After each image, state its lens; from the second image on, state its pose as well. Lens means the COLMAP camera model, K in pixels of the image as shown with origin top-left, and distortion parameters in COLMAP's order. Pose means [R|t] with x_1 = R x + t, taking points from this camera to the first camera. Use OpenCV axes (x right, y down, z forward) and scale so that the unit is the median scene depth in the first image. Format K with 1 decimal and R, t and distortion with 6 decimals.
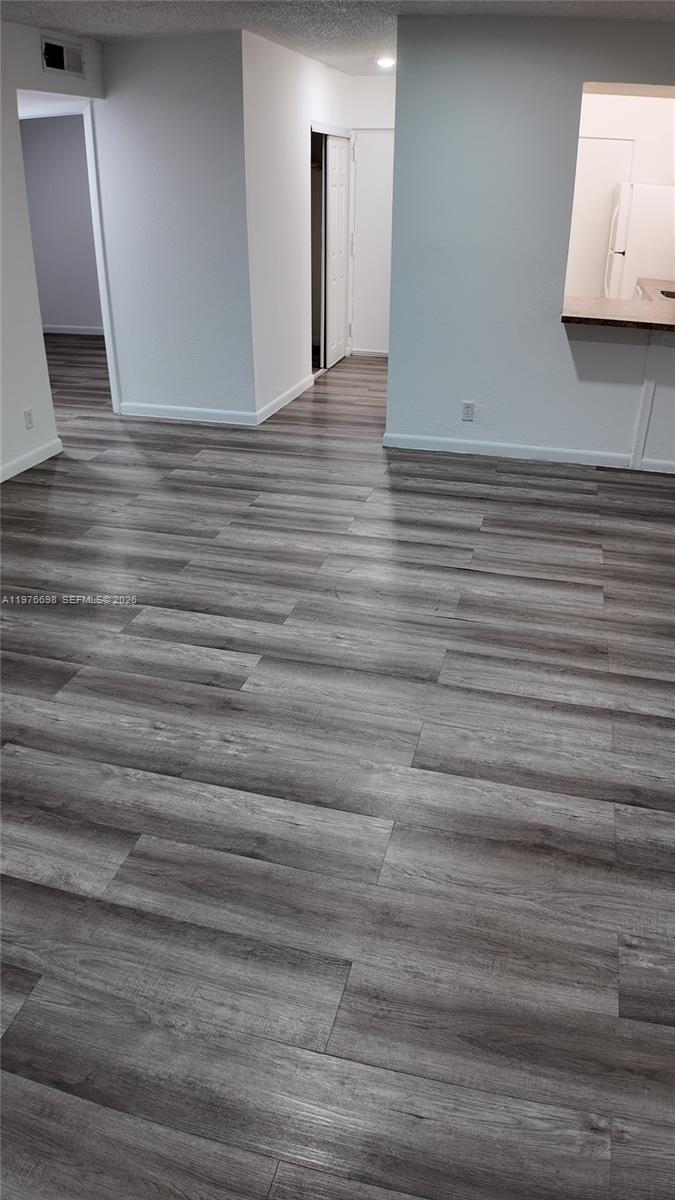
lens RADIAL K [[786.3, 0, 345.8], [0, 786.3, 600.8], [0, 0, 1]] dist [-0.112521, -0.004424]
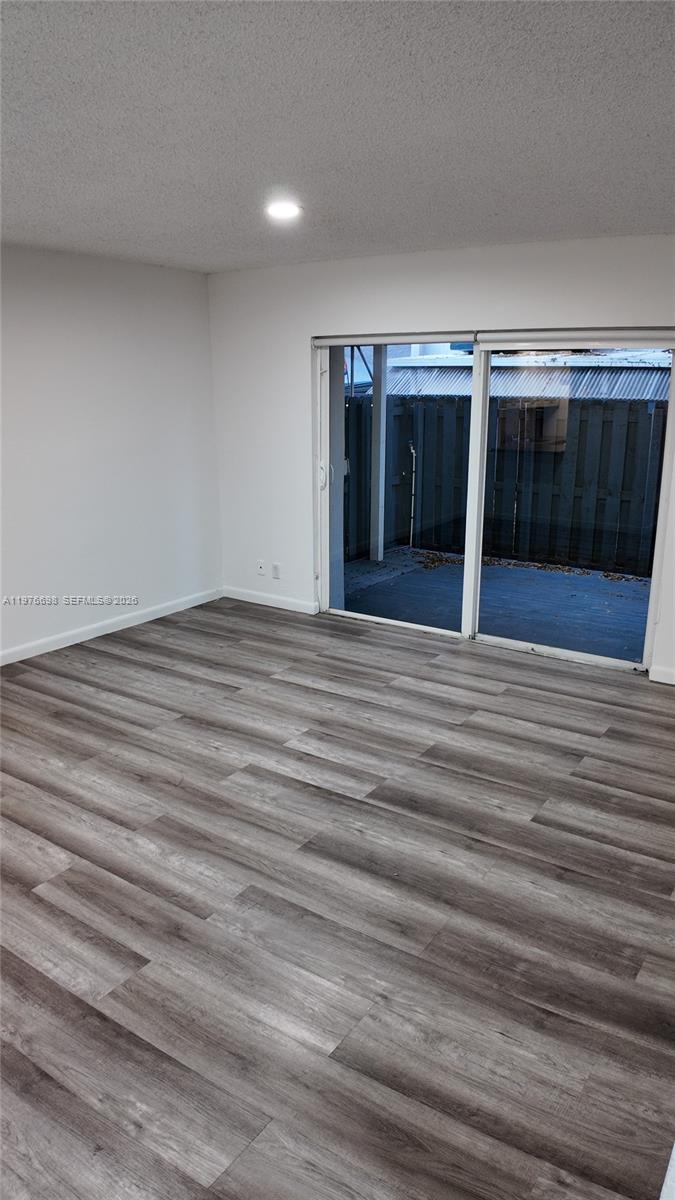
lens RADIAL K [[786.3, 0, 345.8], [0, 786.3, 600.8], [0, 0, 1]] dist [-0.112521, -0.004424]
pose [[-0.947007, -0.104534, 0.303729, -0.577416], [0.130998, 0.737673, 0.662328, -0.955968], [-0.293288, 0.667017, -0.684887, 1.700950]]
